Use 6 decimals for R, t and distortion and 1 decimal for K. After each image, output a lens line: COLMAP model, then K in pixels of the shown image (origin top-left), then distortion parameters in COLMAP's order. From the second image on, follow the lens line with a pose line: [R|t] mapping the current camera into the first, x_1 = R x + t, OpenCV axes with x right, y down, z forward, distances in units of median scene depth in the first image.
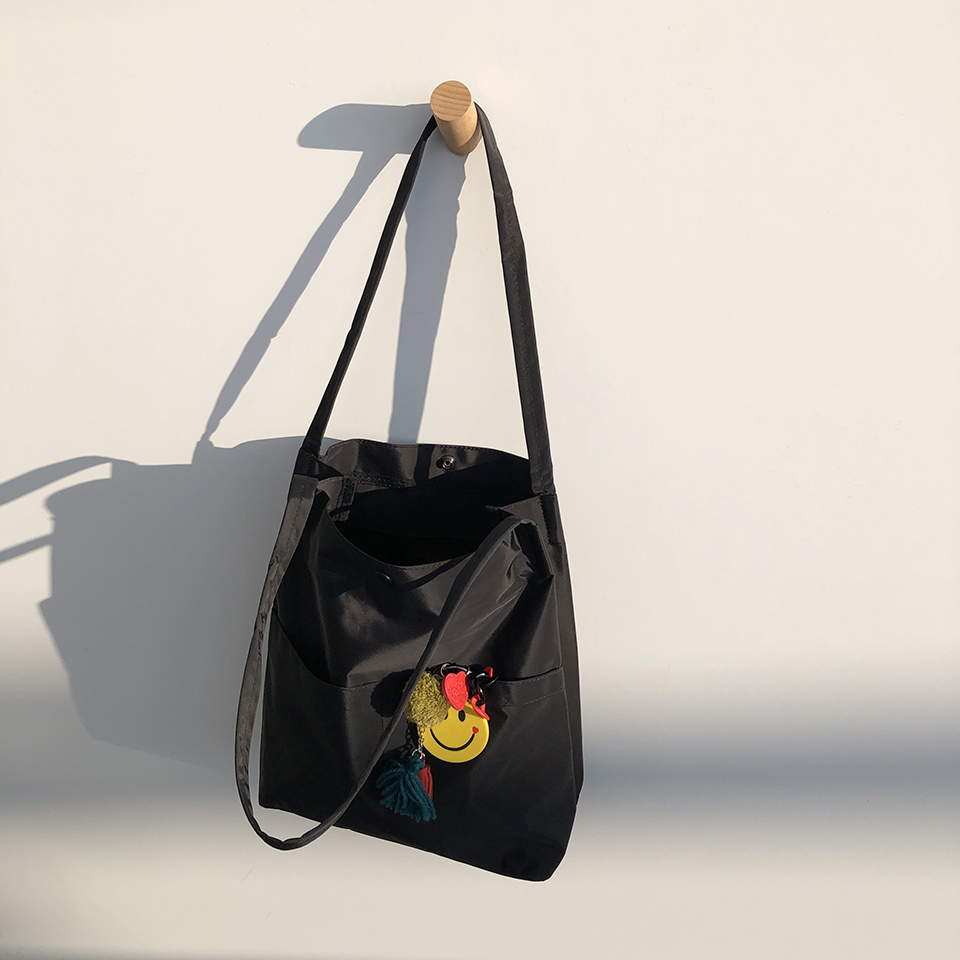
lens RADIAL K [[1026.2, 0, 478.8], [0, 1026.2, 456.7], [0, 0, 1]] dist [0.034636, -0.046398]
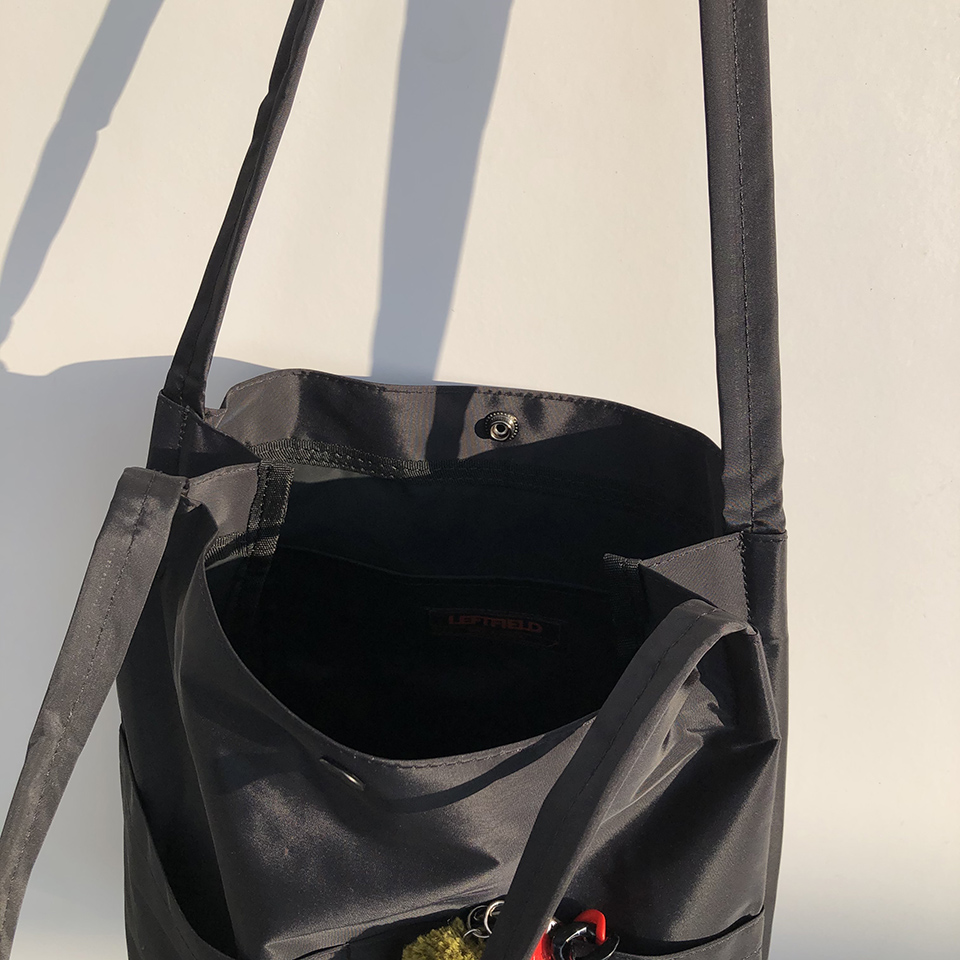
lens RADIAL K [[1063.5, 0, 480.0], [0, 1063.5, 480.0], [0, 0, 1]] dist [0.115223, -0.238492]
pose [[0.999831, 0.018335, 0.000999, -0.040757], [-0.018307, 0.991063, 0.132132, -0.033216], [0.001432, -0.132128, 0.991232, 0.553168]]
